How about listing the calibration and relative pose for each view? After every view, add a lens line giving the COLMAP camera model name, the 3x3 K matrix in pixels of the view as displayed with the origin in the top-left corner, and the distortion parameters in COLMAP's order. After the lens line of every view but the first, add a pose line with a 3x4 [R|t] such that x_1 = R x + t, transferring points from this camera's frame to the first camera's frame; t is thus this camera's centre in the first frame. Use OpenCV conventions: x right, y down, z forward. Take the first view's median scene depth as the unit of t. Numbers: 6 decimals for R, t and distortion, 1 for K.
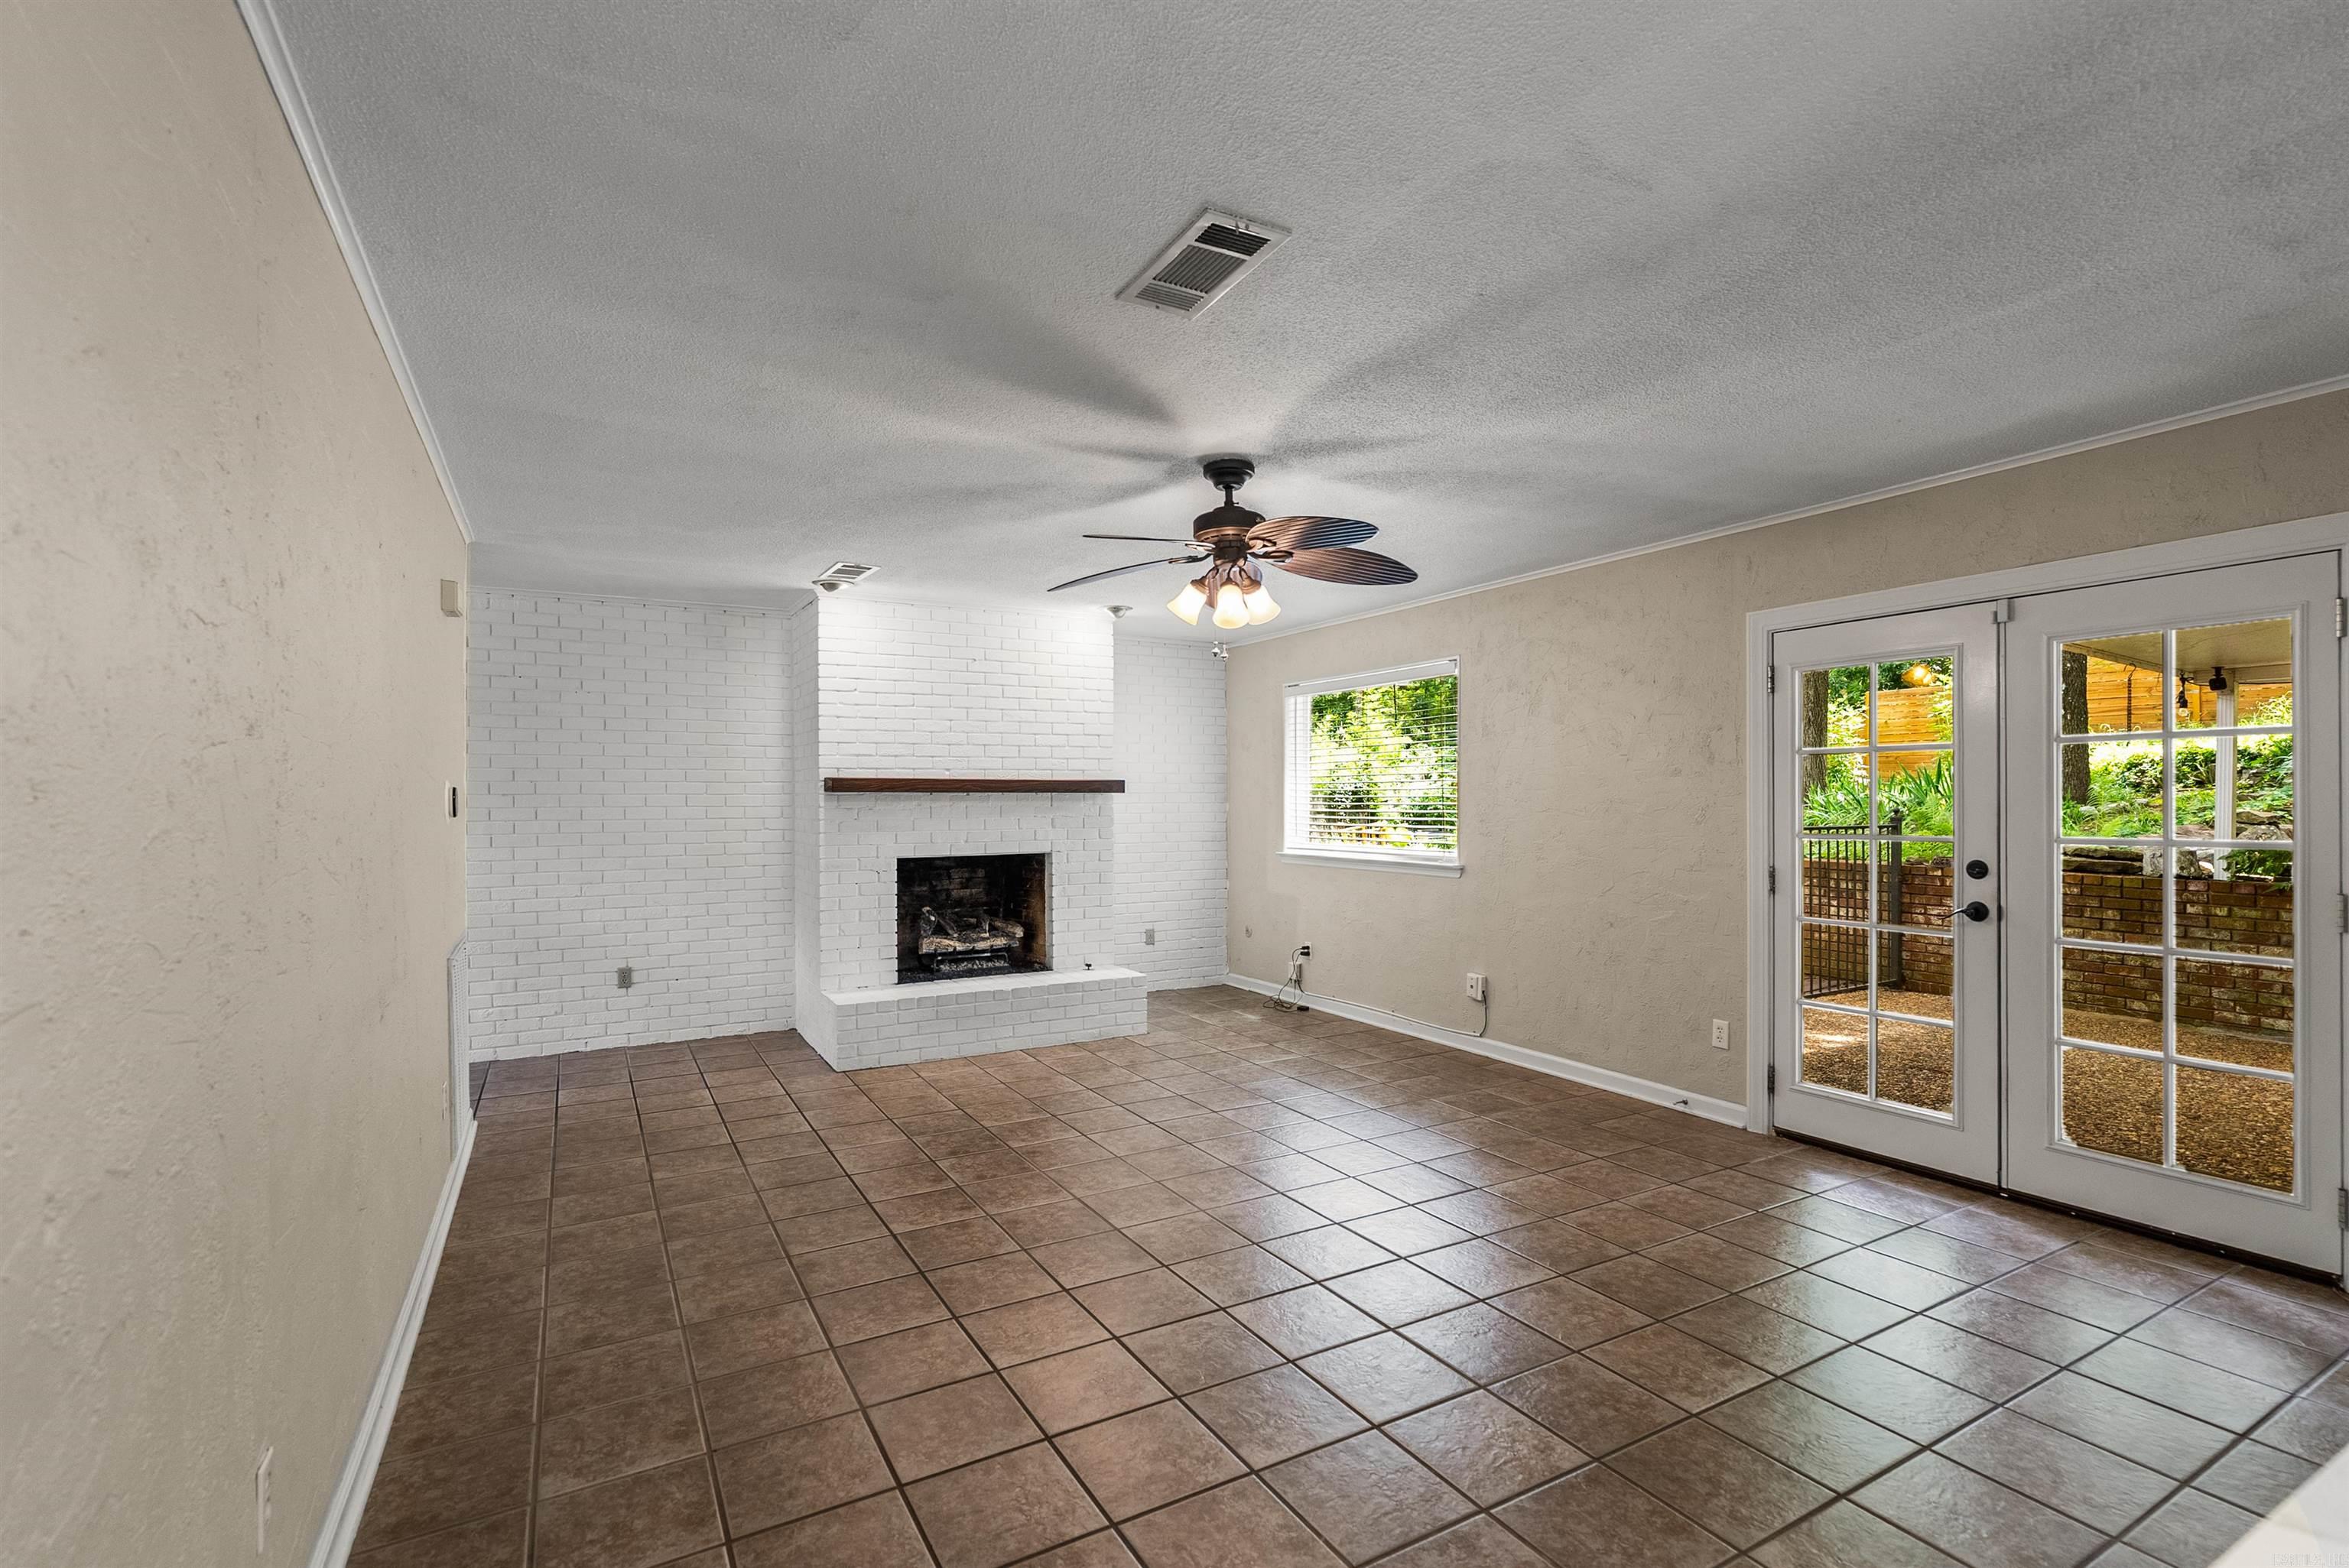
lens RADIAL K [[1061.6, 0, 1193.1], [0, 1061.6, 807.8], [0, 0, 1]] dist [-0.005667, 0.002398]
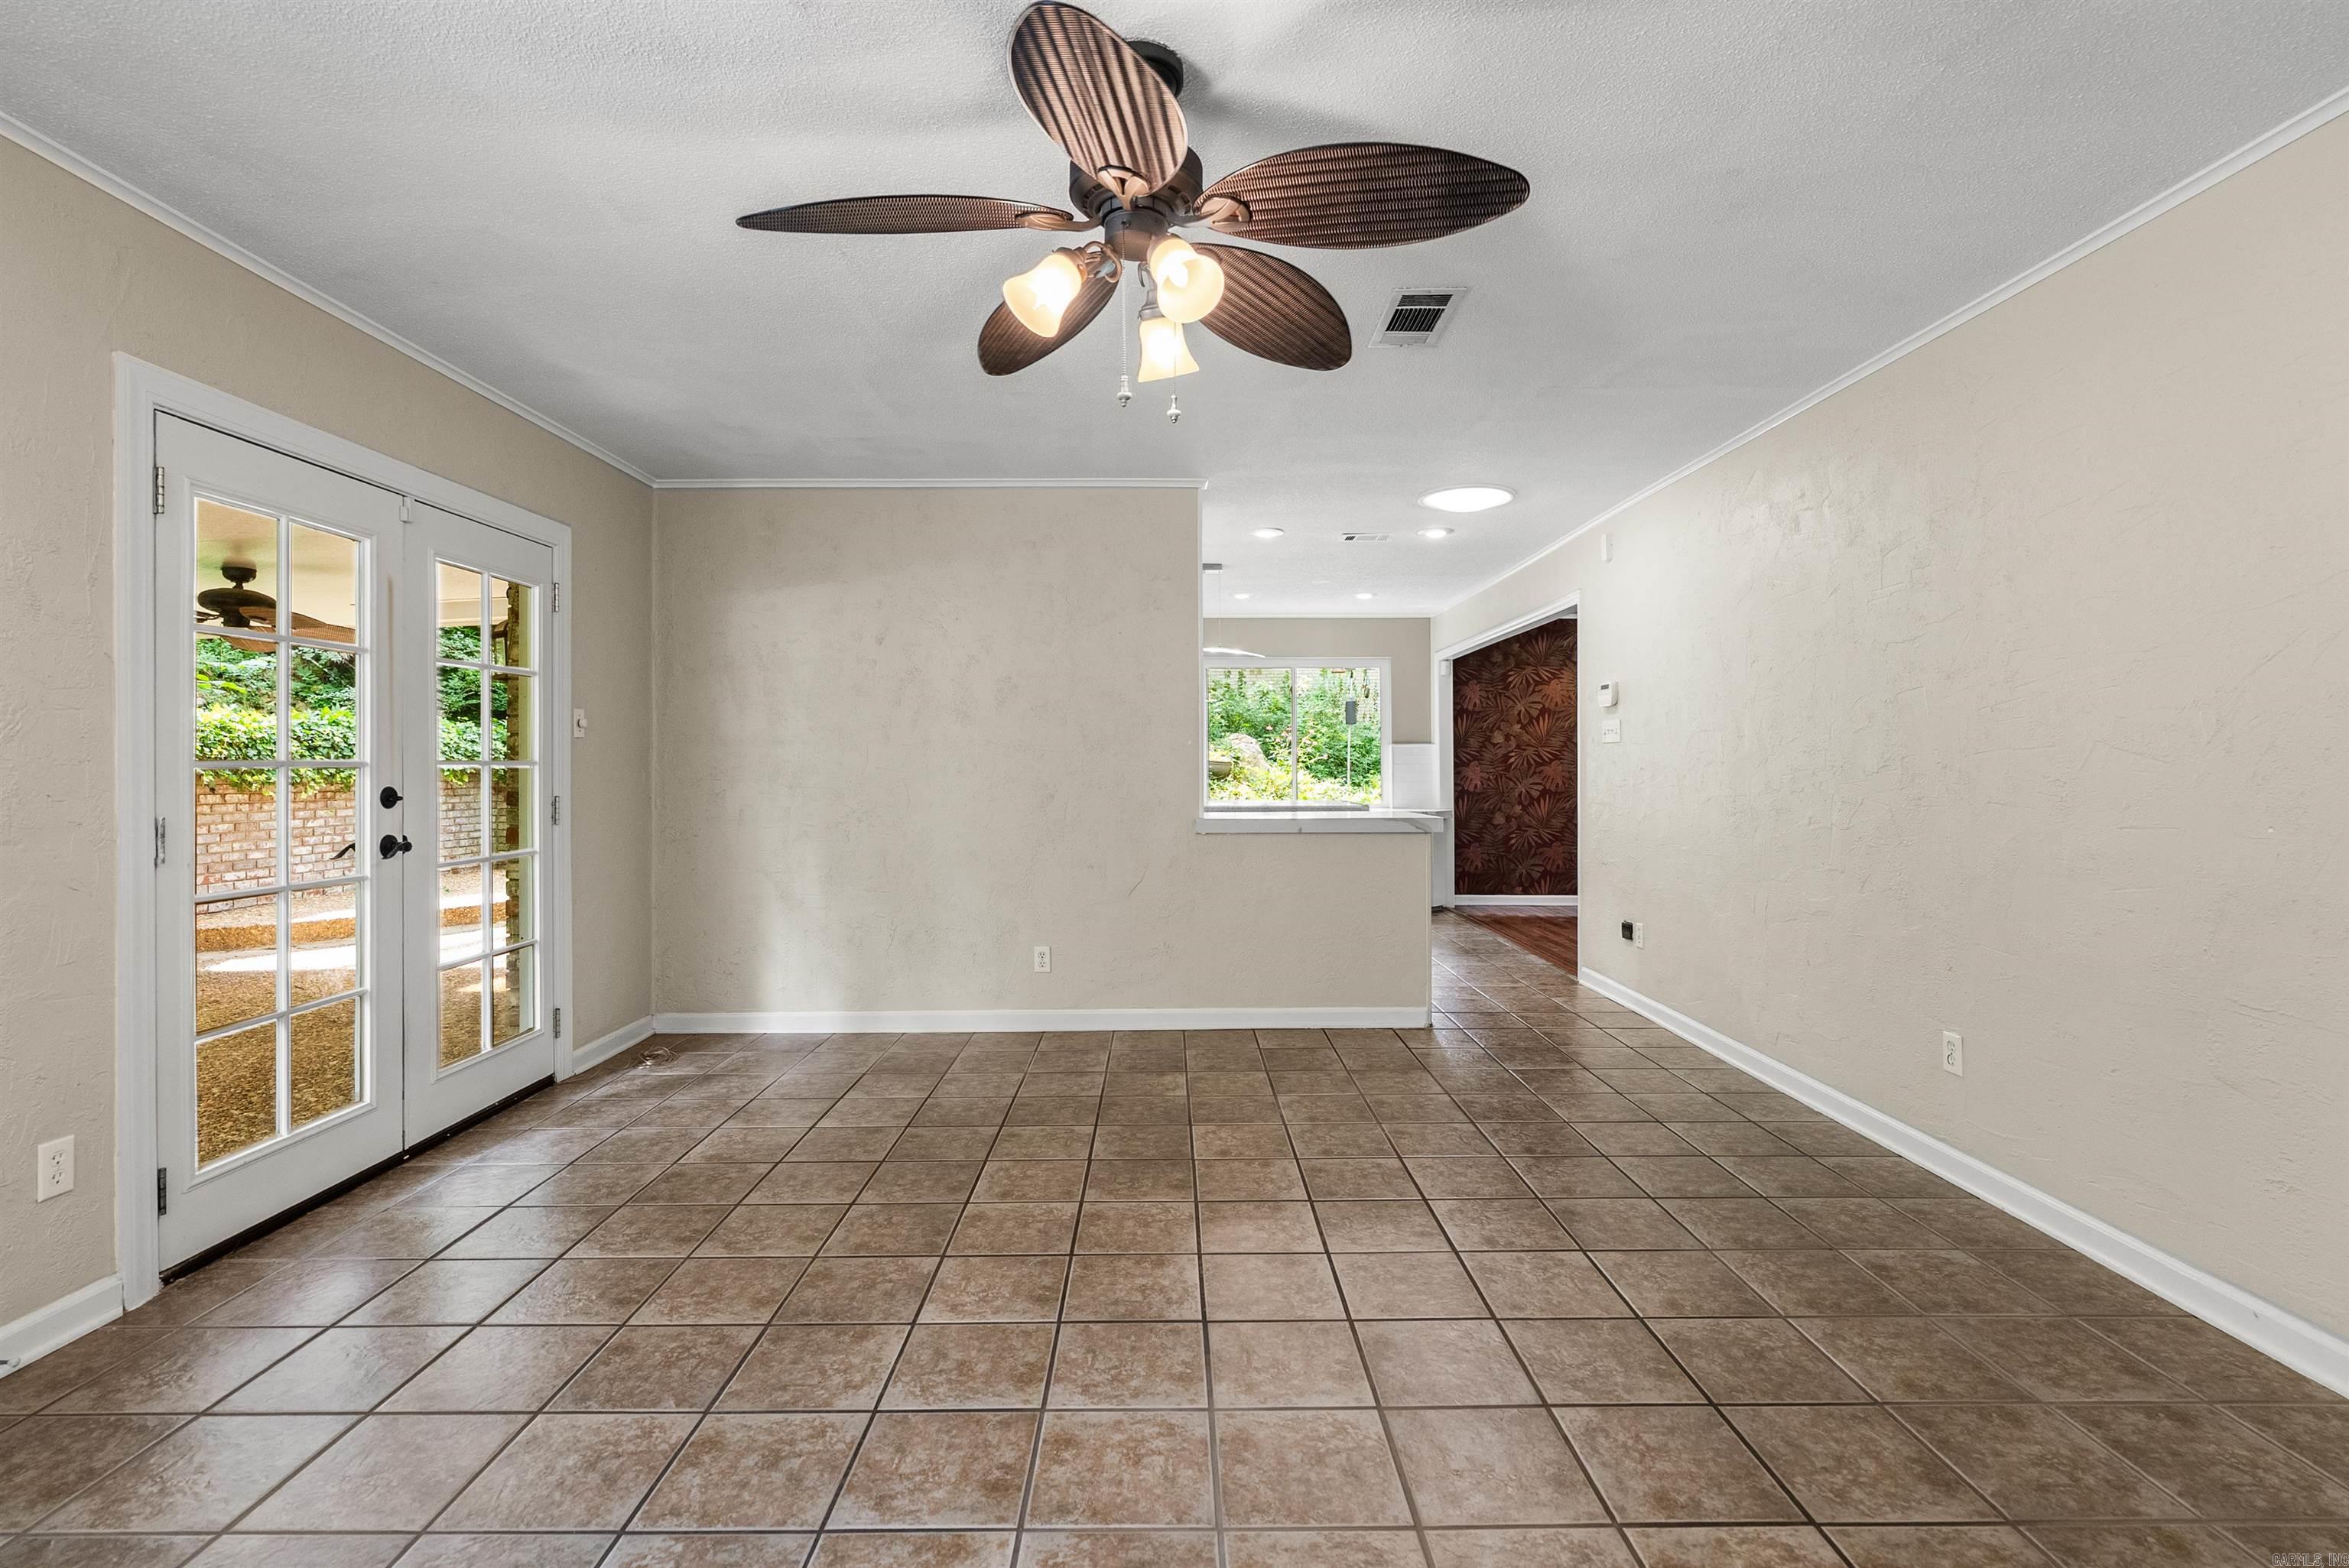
lens RADIAL K [[1061.6, 0, 1164.0], [0, 1061.6, 760.6], [0, 0, 1]] dist [-0.005667, 0.002398]
pose [[-0.860676, 0.008462, 0.509083, -0.170399], [0.006887, 0.999964, -0.004978, 0.024779], [-0.509107, -0.000779, -0.860703, 0.981021]]
